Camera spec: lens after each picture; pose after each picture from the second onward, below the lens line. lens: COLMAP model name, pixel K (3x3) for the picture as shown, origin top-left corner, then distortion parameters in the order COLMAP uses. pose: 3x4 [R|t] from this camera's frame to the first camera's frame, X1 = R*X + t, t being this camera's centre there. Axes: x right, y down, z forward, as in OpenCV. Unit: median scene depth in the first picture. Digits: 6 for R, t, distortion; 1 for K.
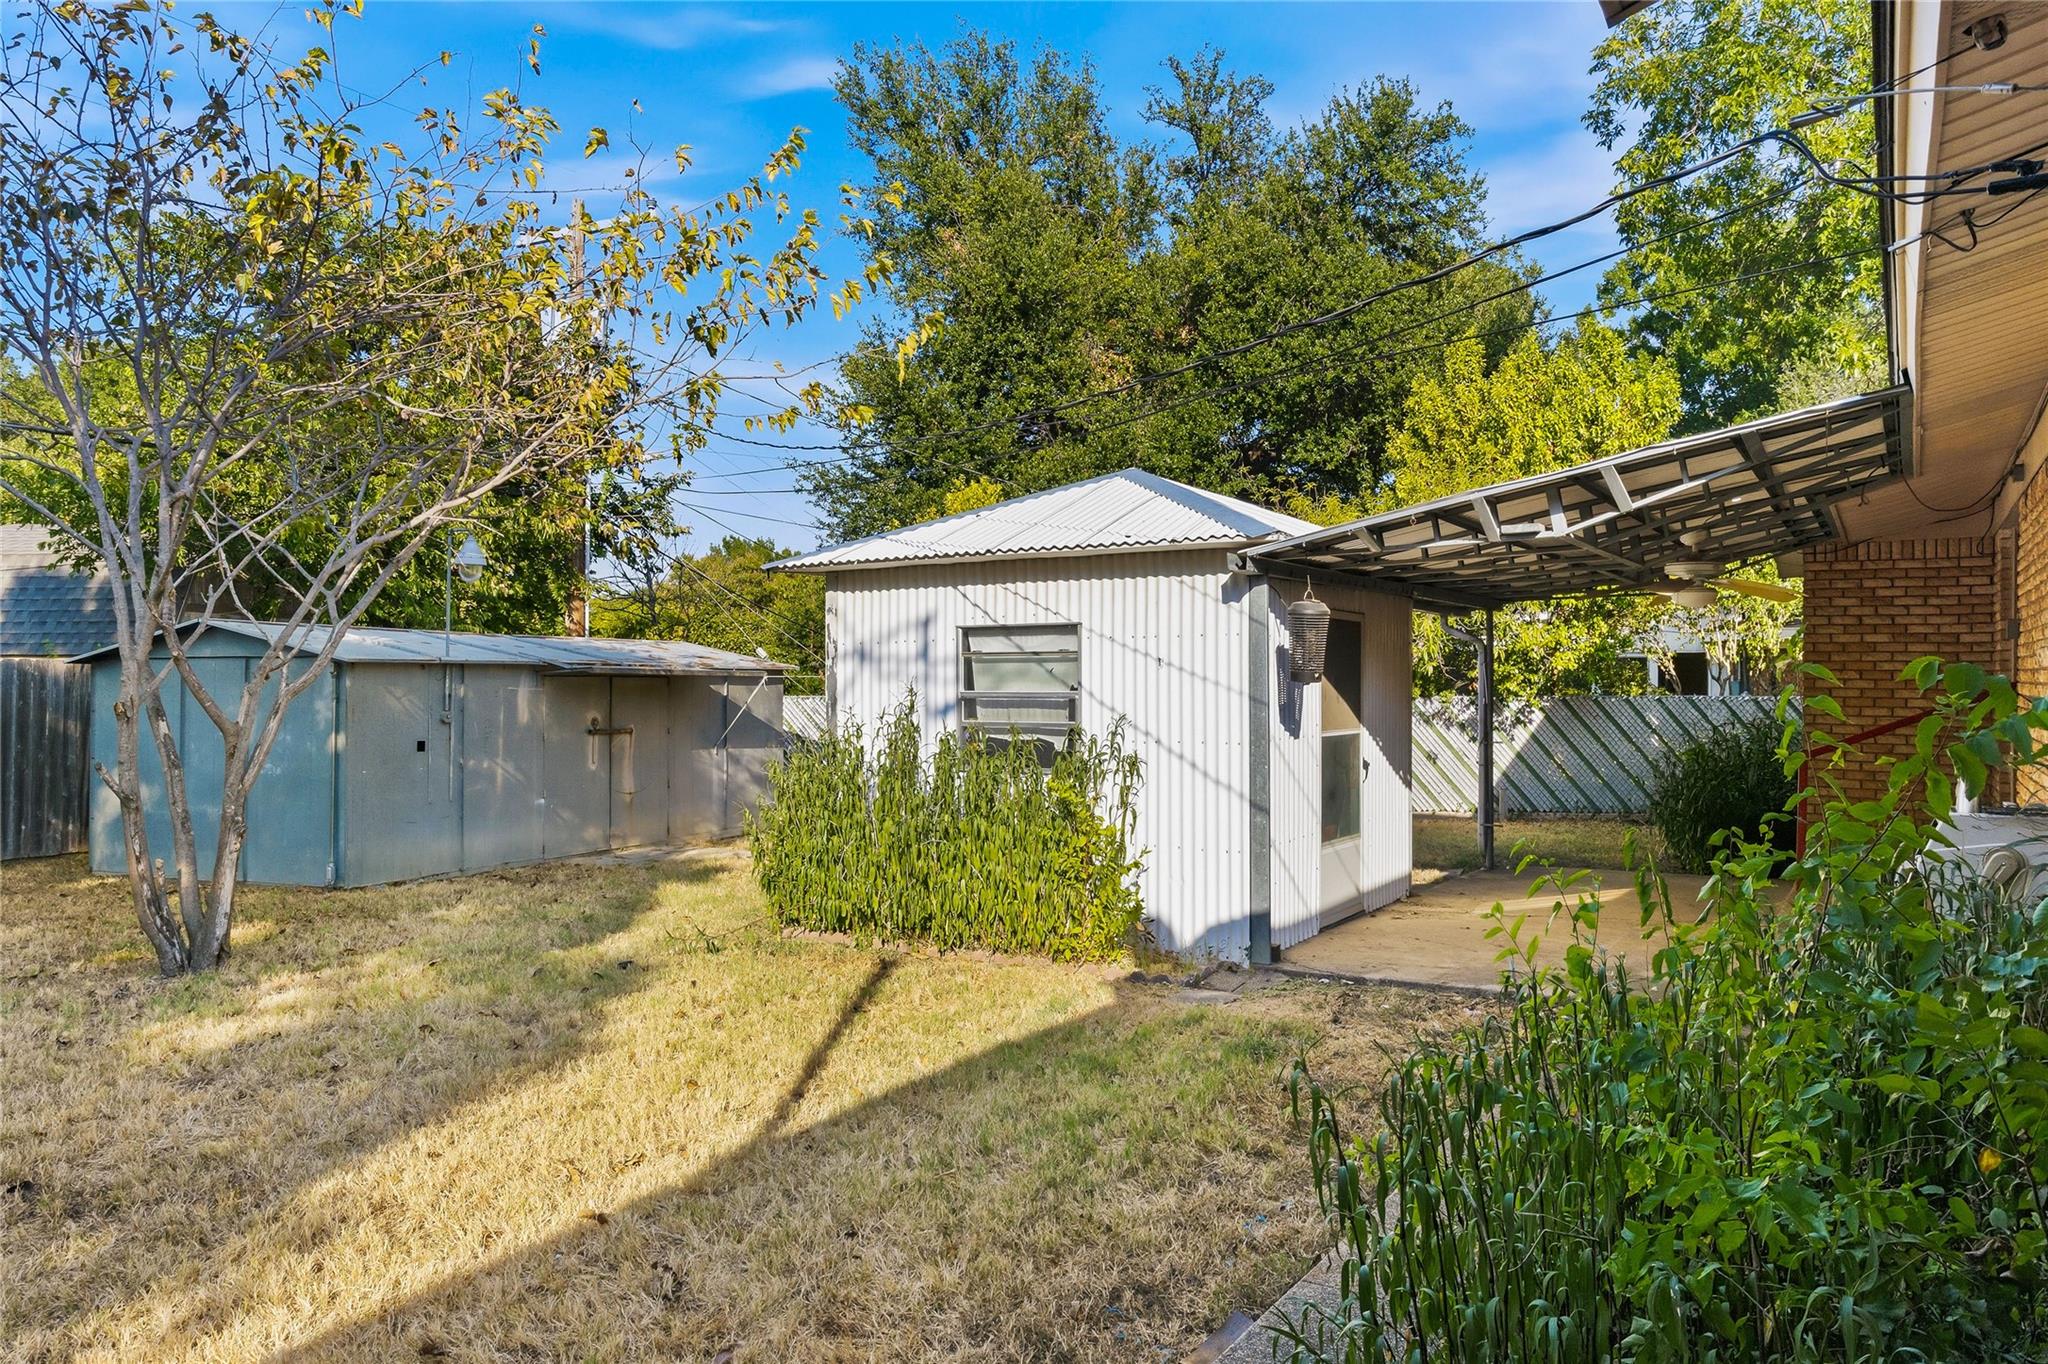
lens RADIAL K [[1400.7, 0, 1024.0], [0, 1400.7, 682.0], [0, 0, 1]] dist [0.001058, 0.000039]
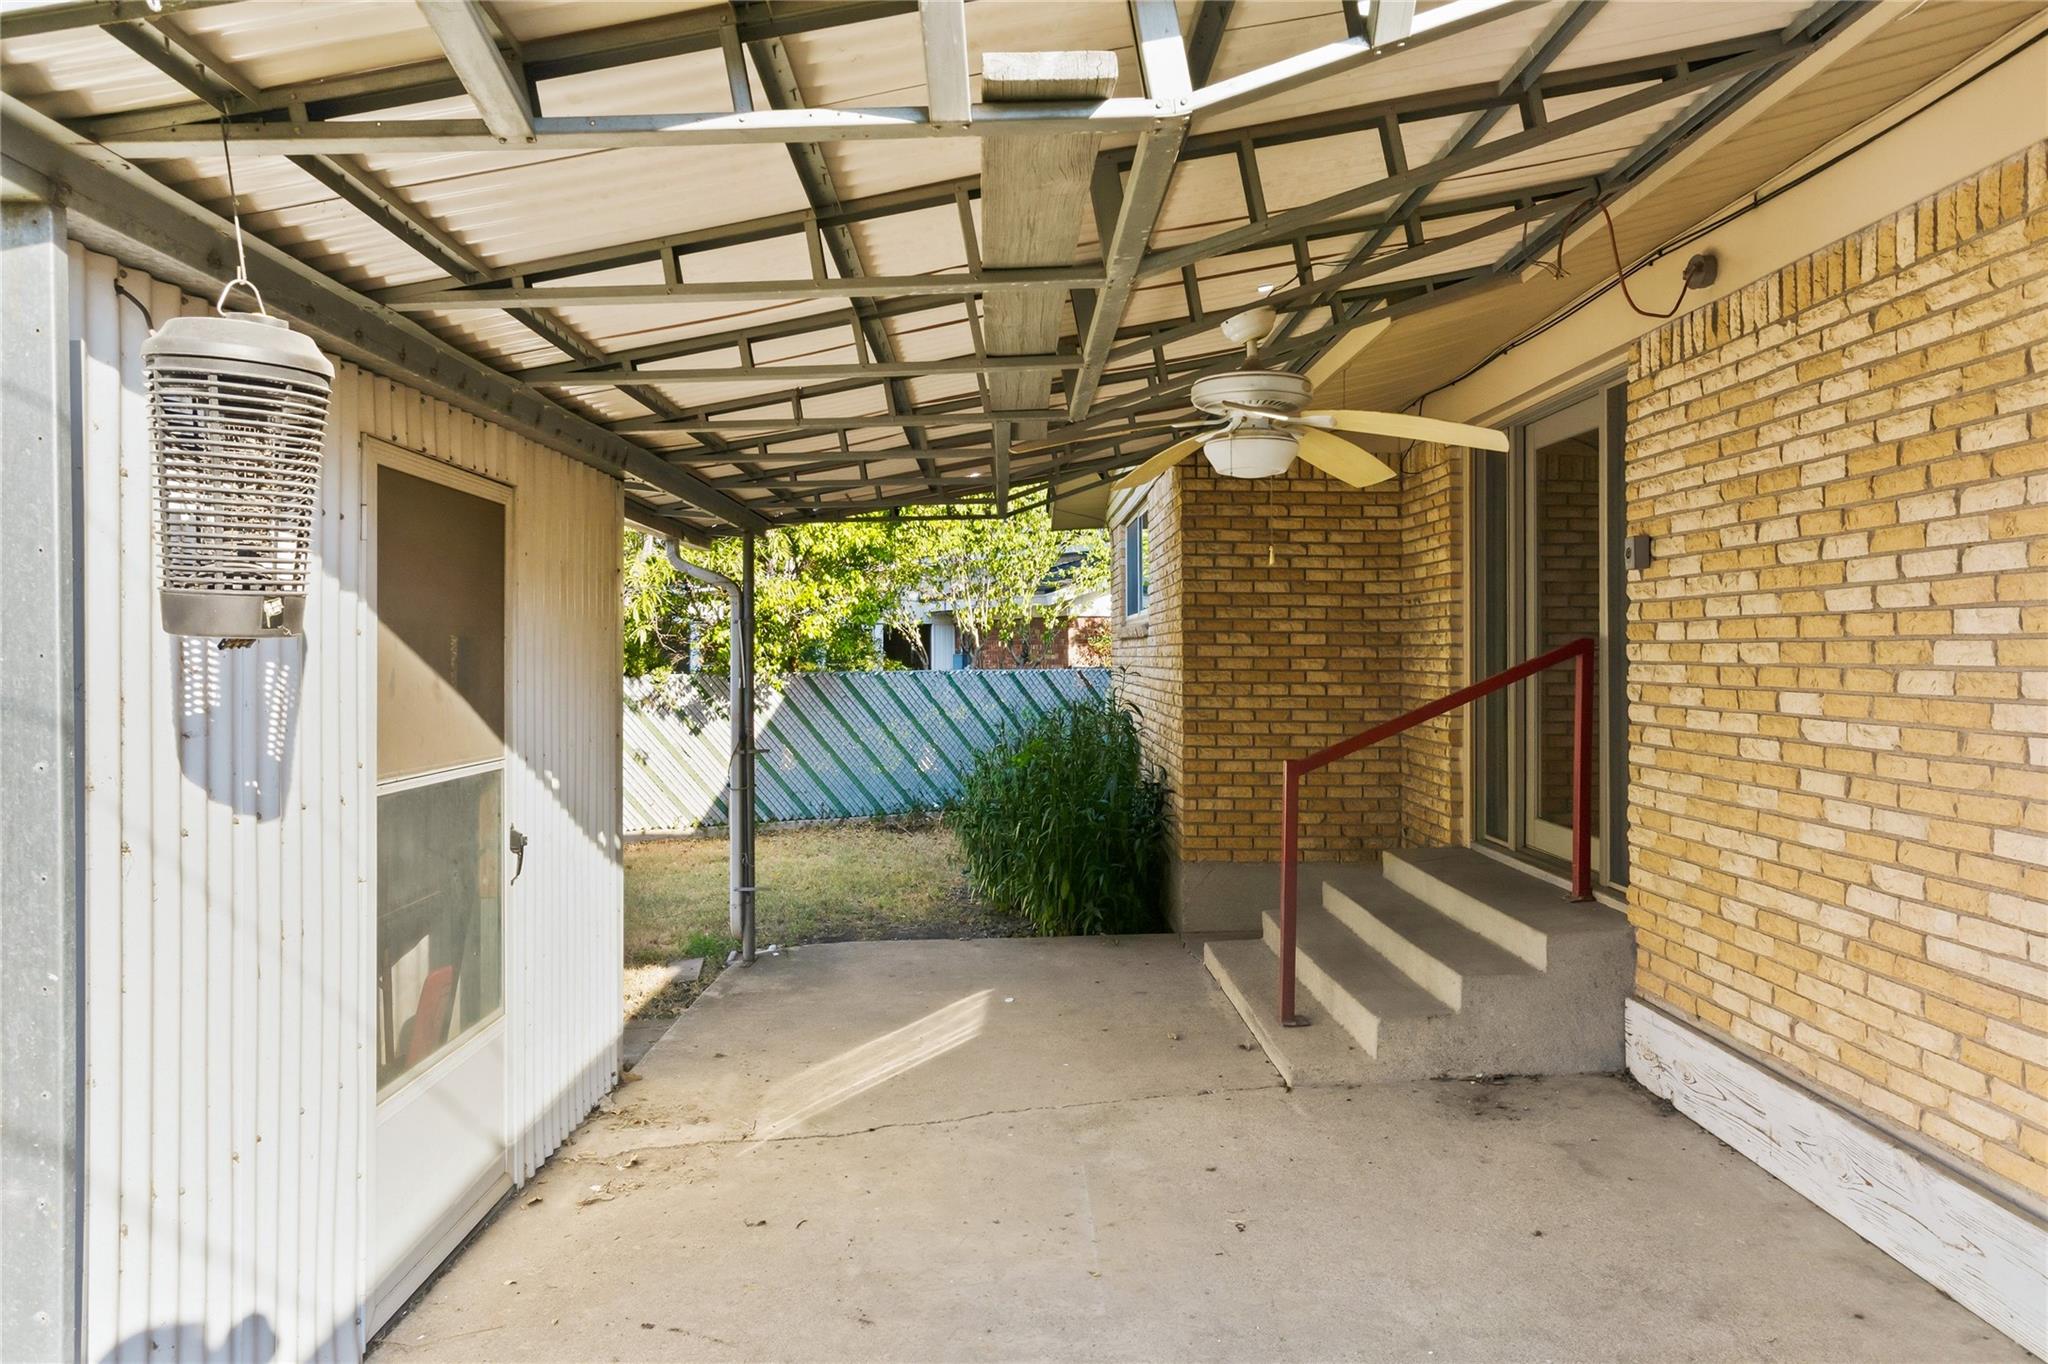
lens RADIAL K [[1349.1, 0, 1023.7], [0, 1349.1, 642.6], [0, 0, 1]] dist [0.001516, 0.000161]
pose [[0.842774, -0.001255, 0.538266, 0.082087], [0.007841, 0.999920, -0.009946, 0.001737], [-0.538210, 0.012603, 0.842717, 0.305607]]
